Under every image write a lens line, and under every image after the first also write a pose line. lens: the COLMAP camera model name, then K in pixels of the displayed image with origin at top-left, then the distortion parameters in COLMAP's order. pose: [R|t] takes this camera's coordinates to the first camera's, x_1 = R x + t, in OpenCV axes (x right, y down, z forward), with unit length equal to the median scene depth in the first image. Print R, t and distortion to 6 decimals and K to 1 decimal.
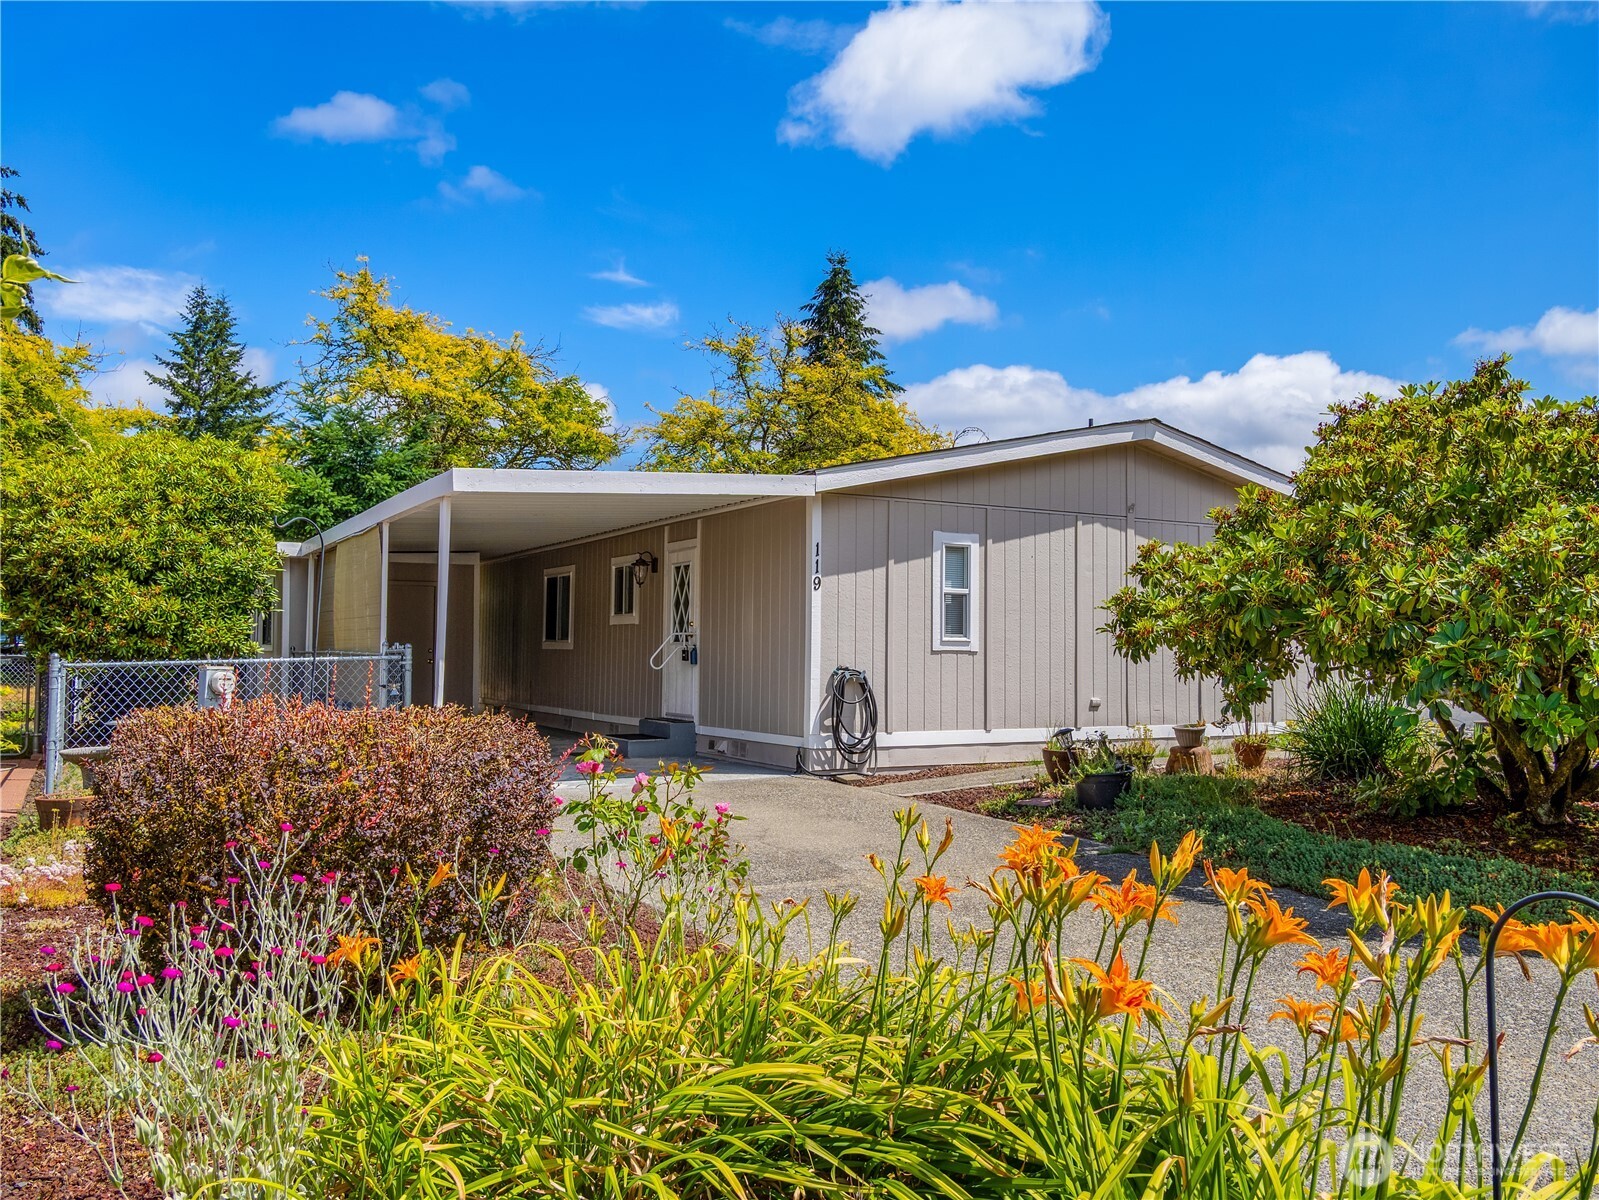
lens RADIAL K [[1303.8, 0, 799.5], [0, 1303.8, 600.0], [0, 0, 1]] dist [-0.002994, -0.000620]
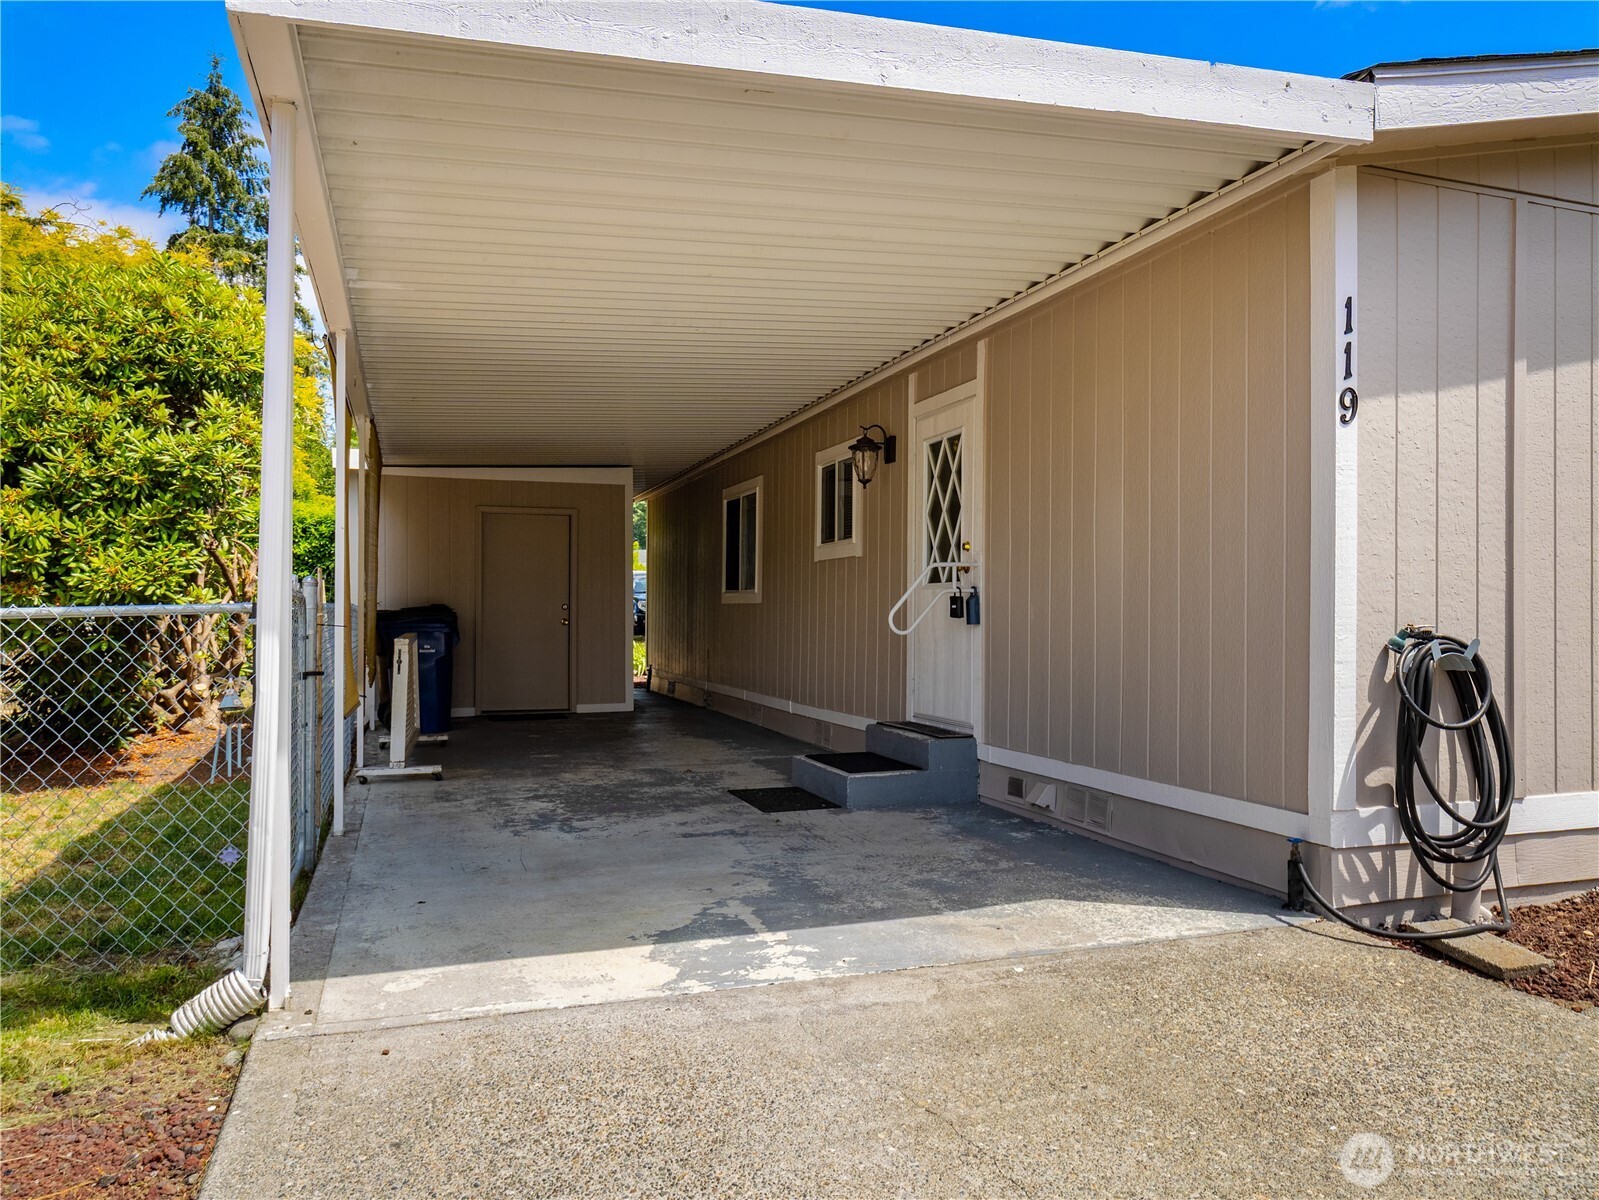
lens RADIAL K [[1125.0, 0, 799.5], [0, 1125.0, 600.0], [0, 0, 1]] dist [0.004482, 0.000644]
pose [[0.985900, -0.007320, -0.167178, -0.074500], [0.011629, 0.999625, 0.024806, 0.028025], [0.166933, -0.026400, 0.985615, 0.554527]]
